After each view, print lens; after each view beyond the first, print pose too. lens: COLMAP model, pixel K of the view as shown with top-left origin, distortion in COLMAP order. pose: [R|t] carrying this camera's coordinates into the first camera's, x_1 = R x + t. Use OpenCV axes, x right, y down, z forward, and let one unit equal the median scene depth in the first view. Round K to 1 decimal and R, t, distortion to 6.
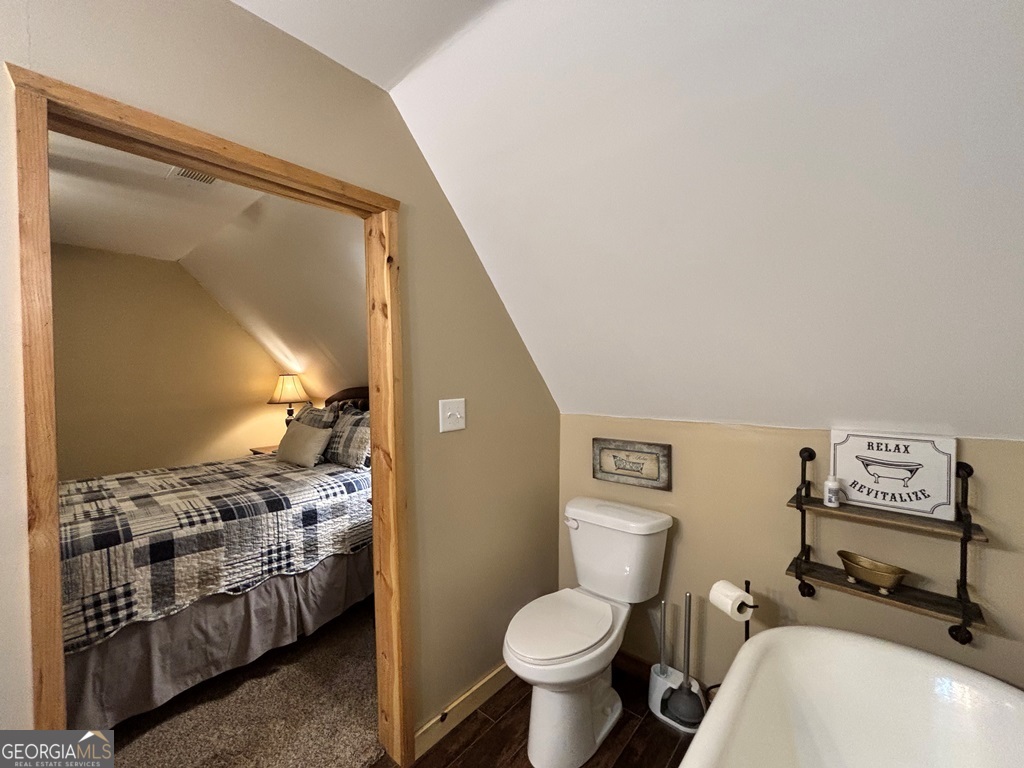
lens RADIAL K [[416.4, 0, 511.2], [0, 416.4, 382.8], [0, 0, 1]] dist [-0.000666, 0.000588]
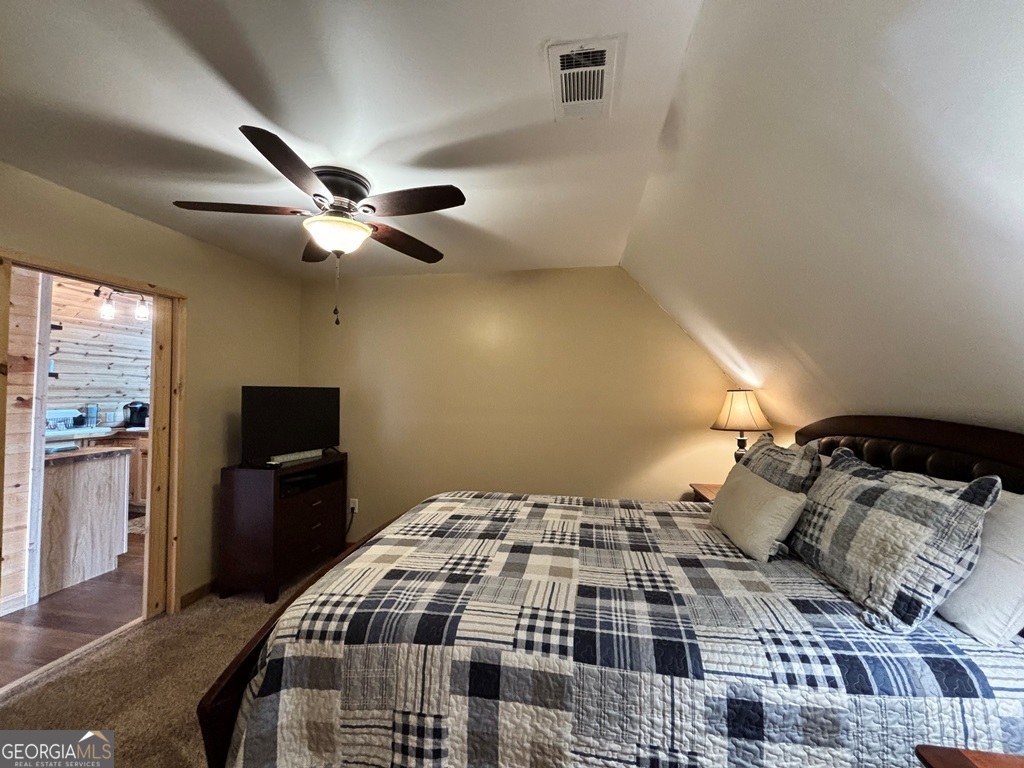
lens RADIAL K [[416.4, 0, 511.2], [0, 416.4, 382.8], [0, 0, 1]] dist [-0.000666, 0.000588]
pose [[0.517404, -0.005959, -0.855720, -0.226346], [-0.028101, 0.999318, -0.023950, -0.008778], [0.855280, 0.036439, 0.516884, 0.530870]]
